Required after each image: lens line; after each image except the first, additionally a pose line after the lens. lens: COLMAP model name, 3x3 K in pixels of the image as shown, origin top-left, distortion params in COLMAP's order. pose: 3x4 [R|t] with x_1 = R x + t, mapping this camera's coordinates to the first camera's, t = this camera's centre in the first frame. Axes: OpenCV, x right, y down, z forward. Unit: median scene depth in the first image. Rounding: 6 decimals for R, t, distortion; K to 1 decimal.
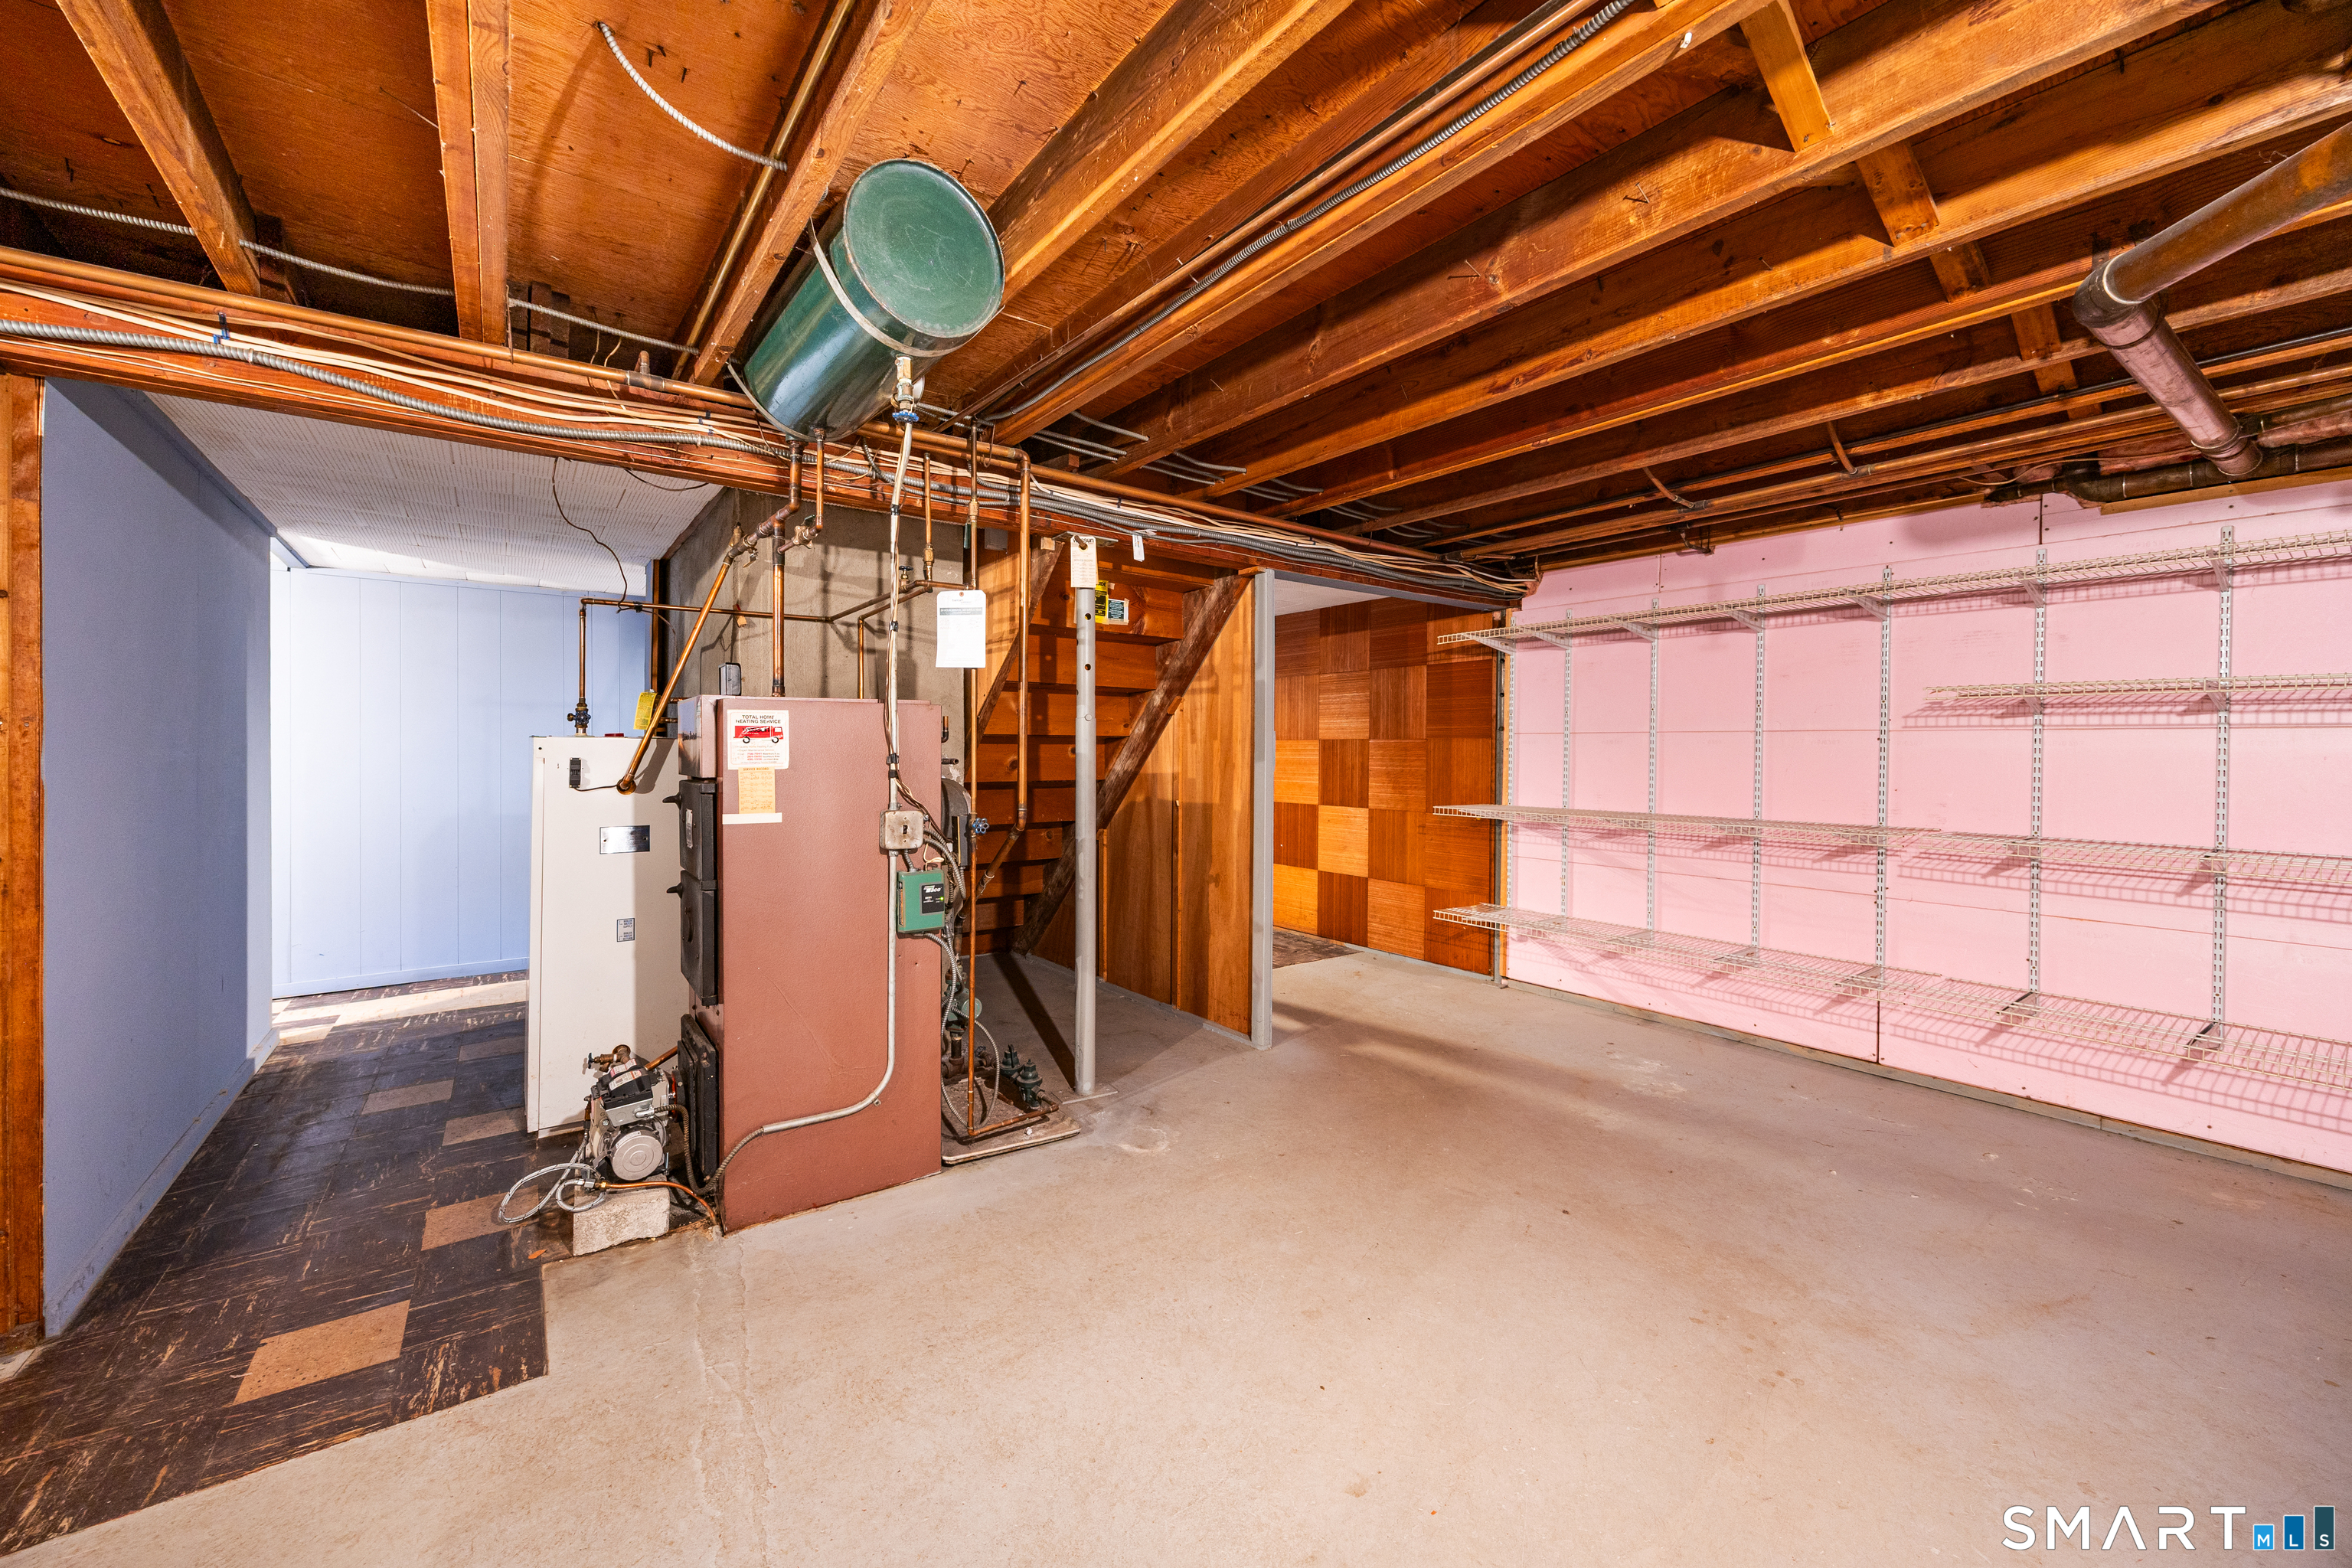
lens RADIAL K [[918.7, 0, 1175.8], [0, 918.7, 763.4], [0, 0, 1]] dist [-0.000217, 0.000230]
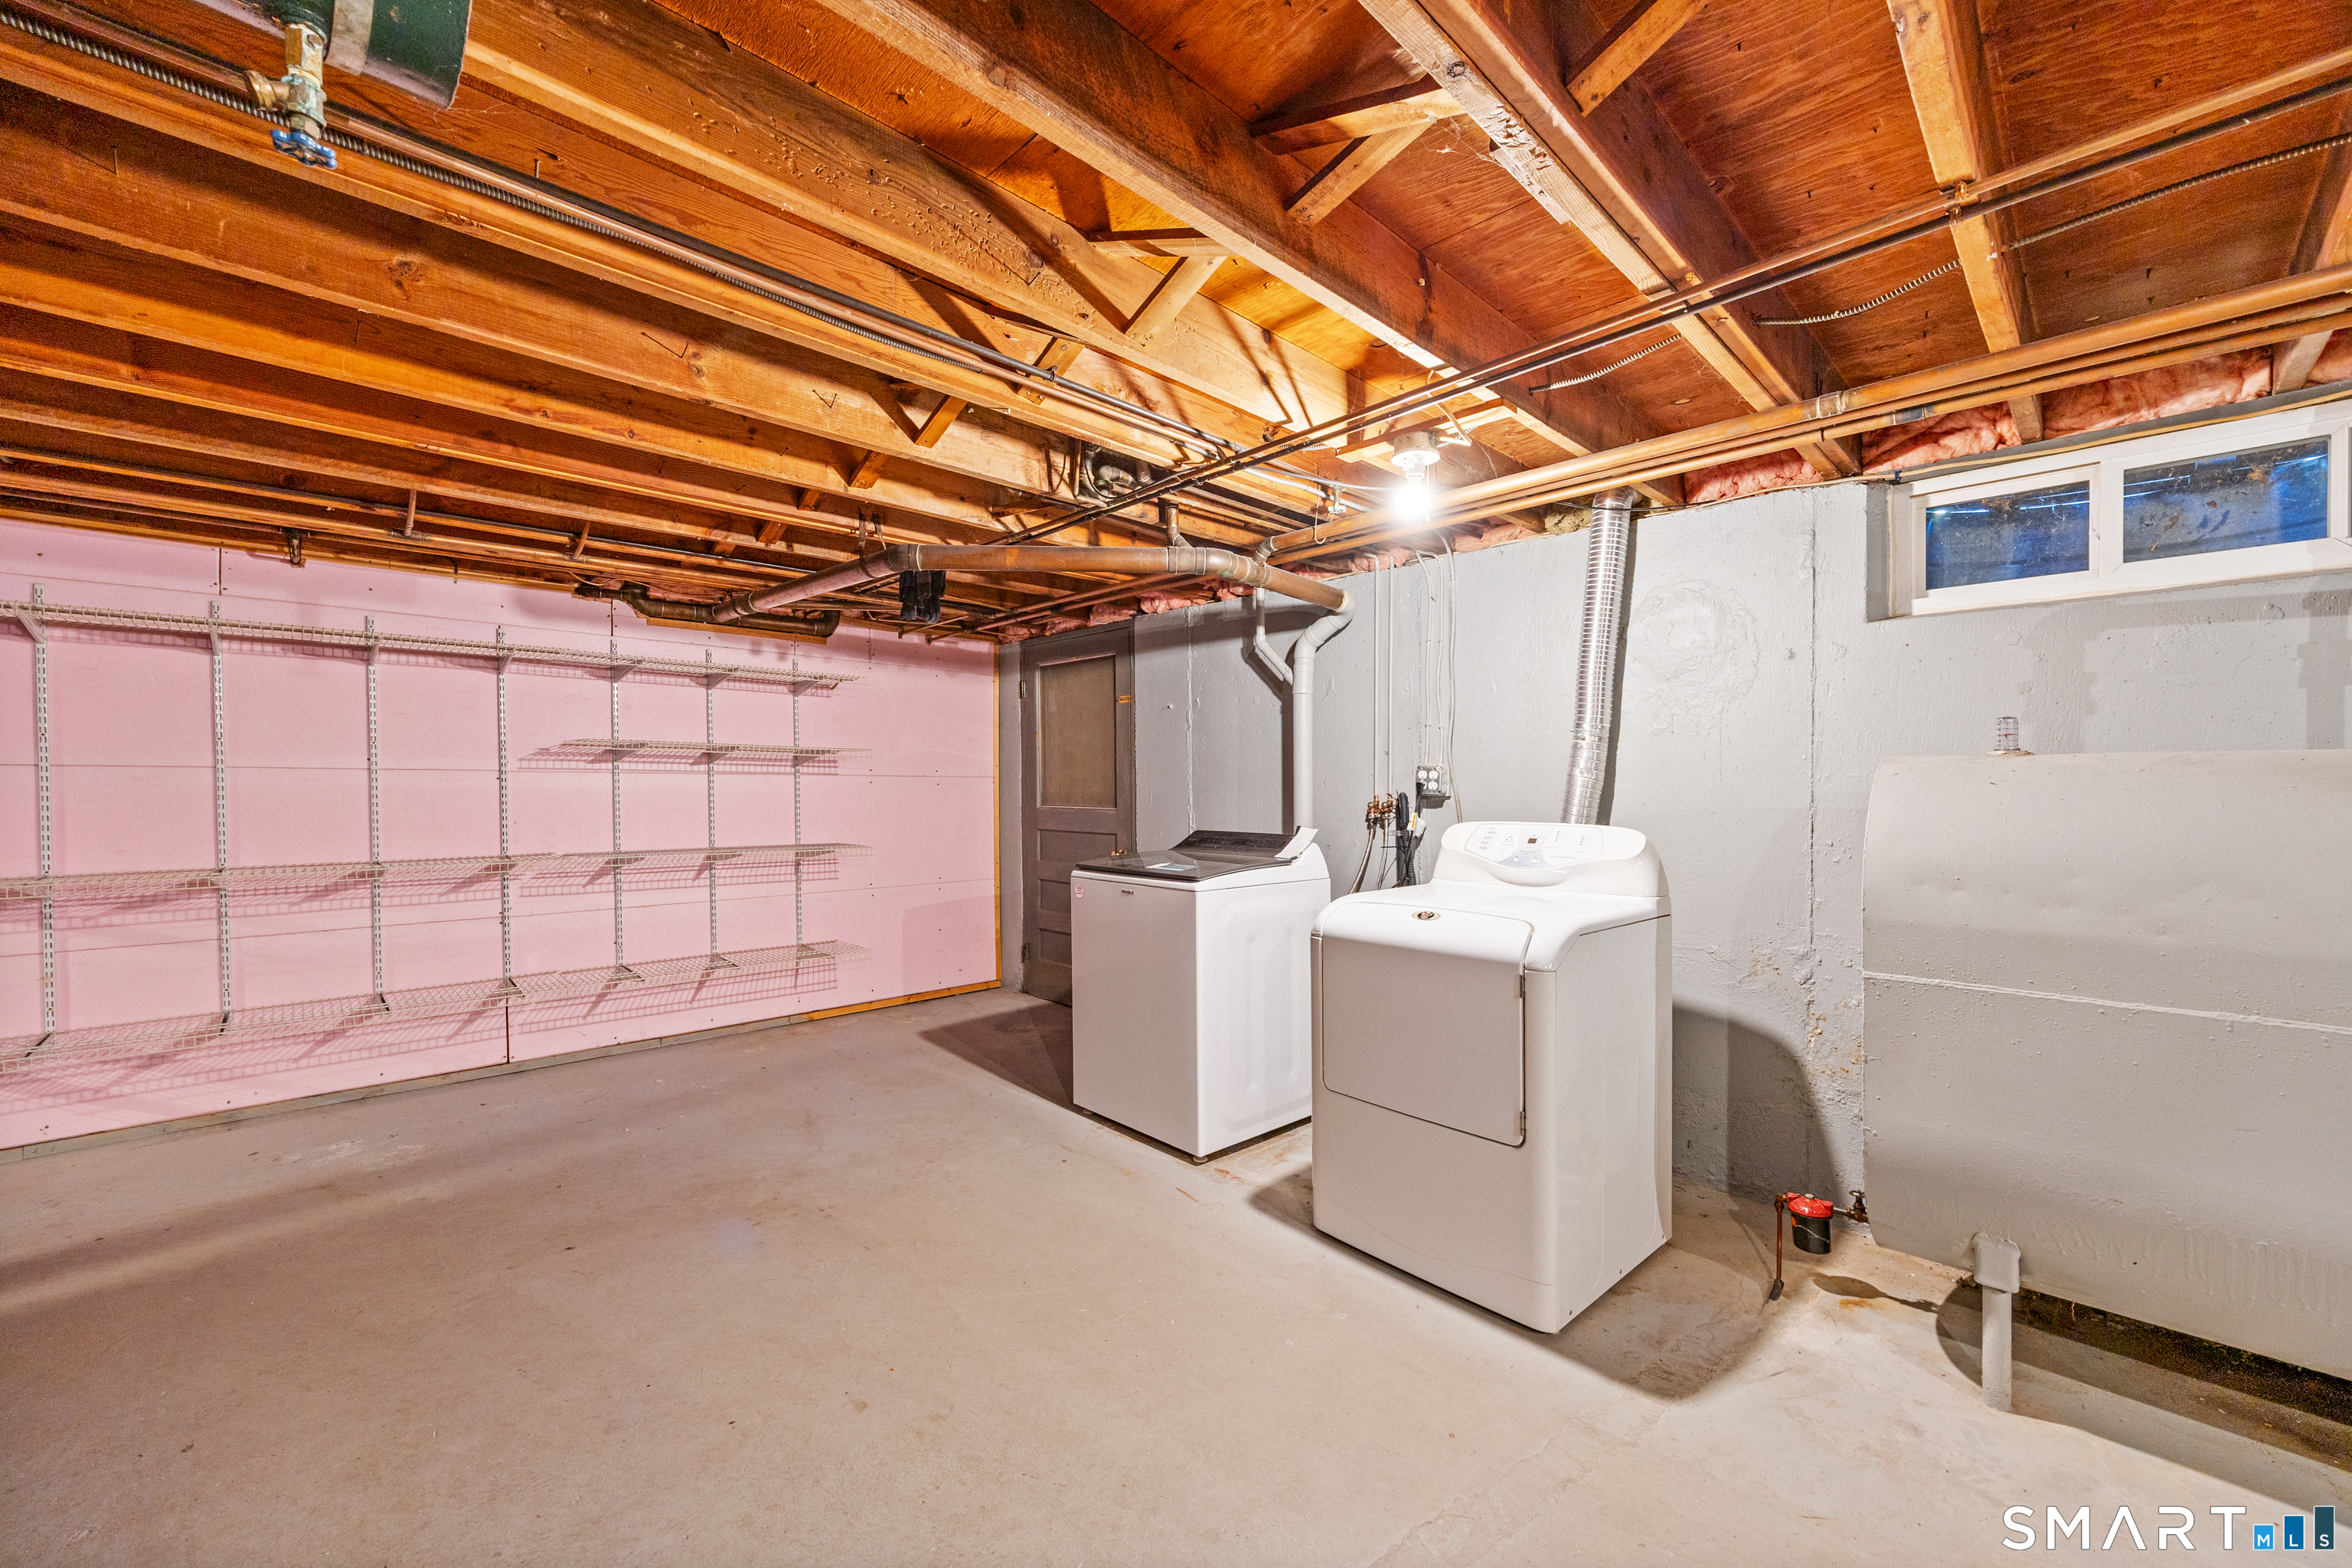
lens RADIAL K [[904.5, 0, 1181.3], [0, 904.5, 793.8], [0, 0, 1]] dist [-0.000099, -0.000051]
pose [[-0.135857, -0.015107, 0.990613, -0.470469], [0.012479, 0.999778, 0.016958, -0.016494], [-0.990650, 0.014666, -0.135638, 0.330843]]
